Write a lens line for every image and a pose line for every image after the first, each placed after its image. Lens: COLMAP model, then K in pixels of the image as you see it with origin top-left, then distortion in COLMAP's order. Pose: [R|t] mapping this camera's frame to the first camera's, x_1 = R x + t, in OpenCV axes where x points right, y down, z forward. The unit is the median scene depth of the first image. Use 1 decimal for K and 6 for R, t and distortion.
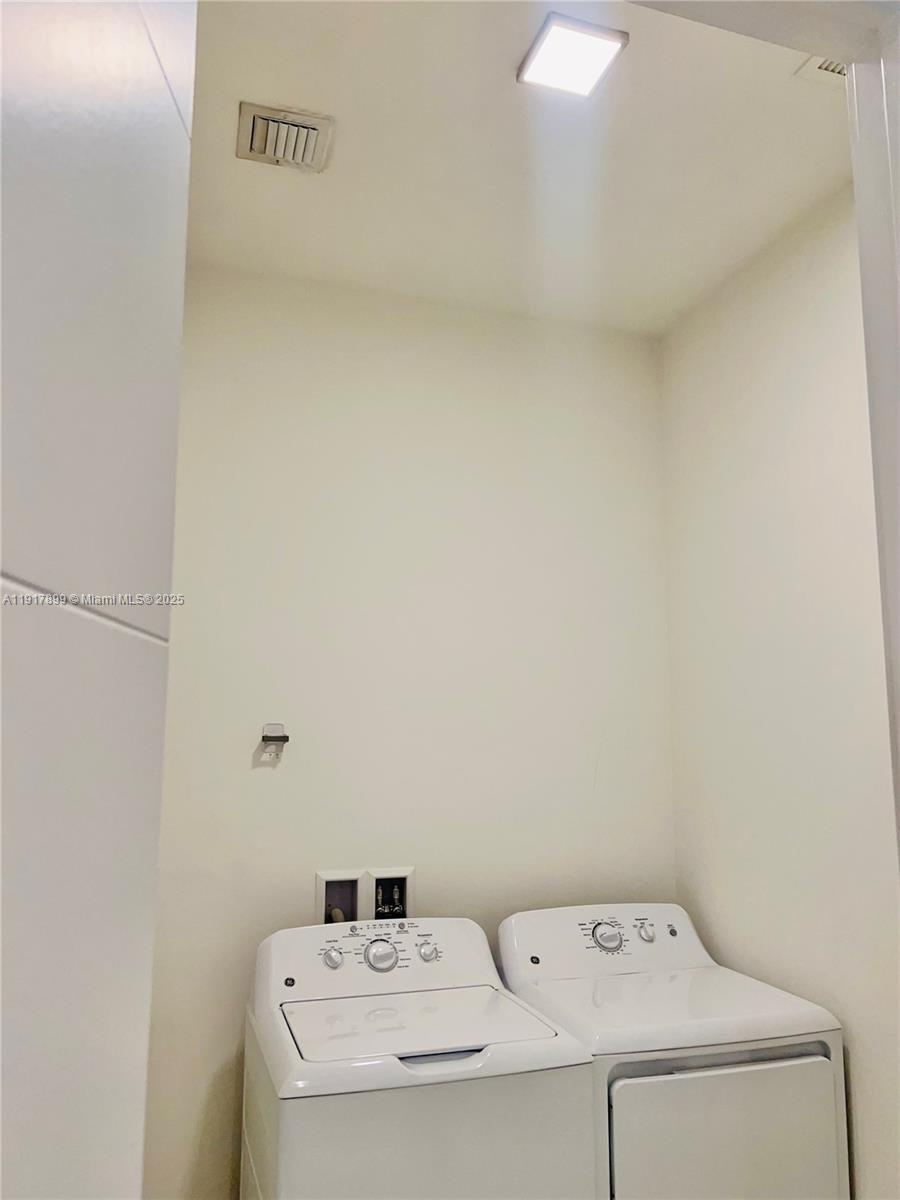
lens RADIAL K [[922.1, 0, 456.9], [0, 922.1, 607.2], [0, 0, 1]] dist [0.066793, -0.059927]
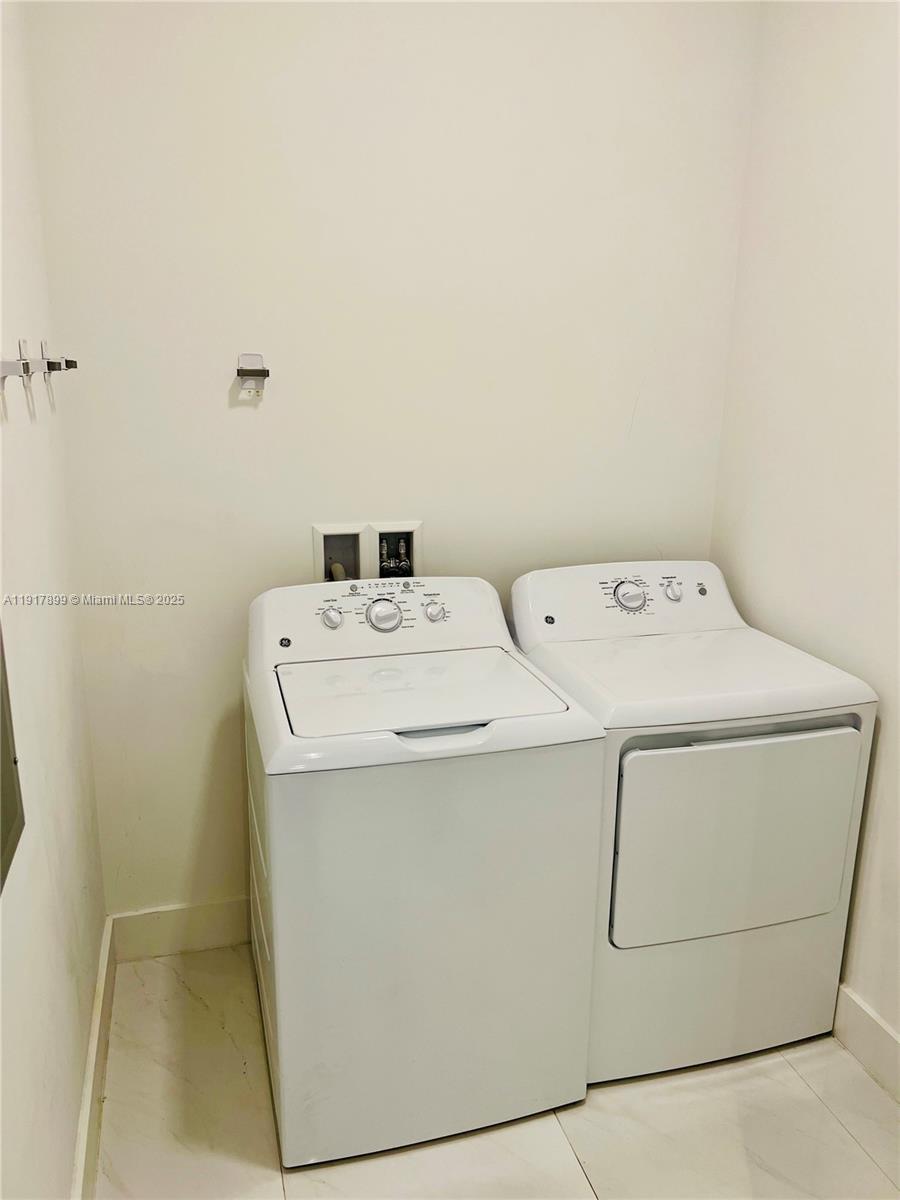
lens RADIAL K [[922.1, 0, 445.8], [0, 922.1, 624.3], [0, 0, 1]] dist [0.066793, -0.059927]
pose [[0.999126, 0.022930, -0.034959, 0.012424], [-0.006584, 0.912040, 0.410048, 0.004334], [0.041286, -0.409459, 0.911394, 0.157505]]
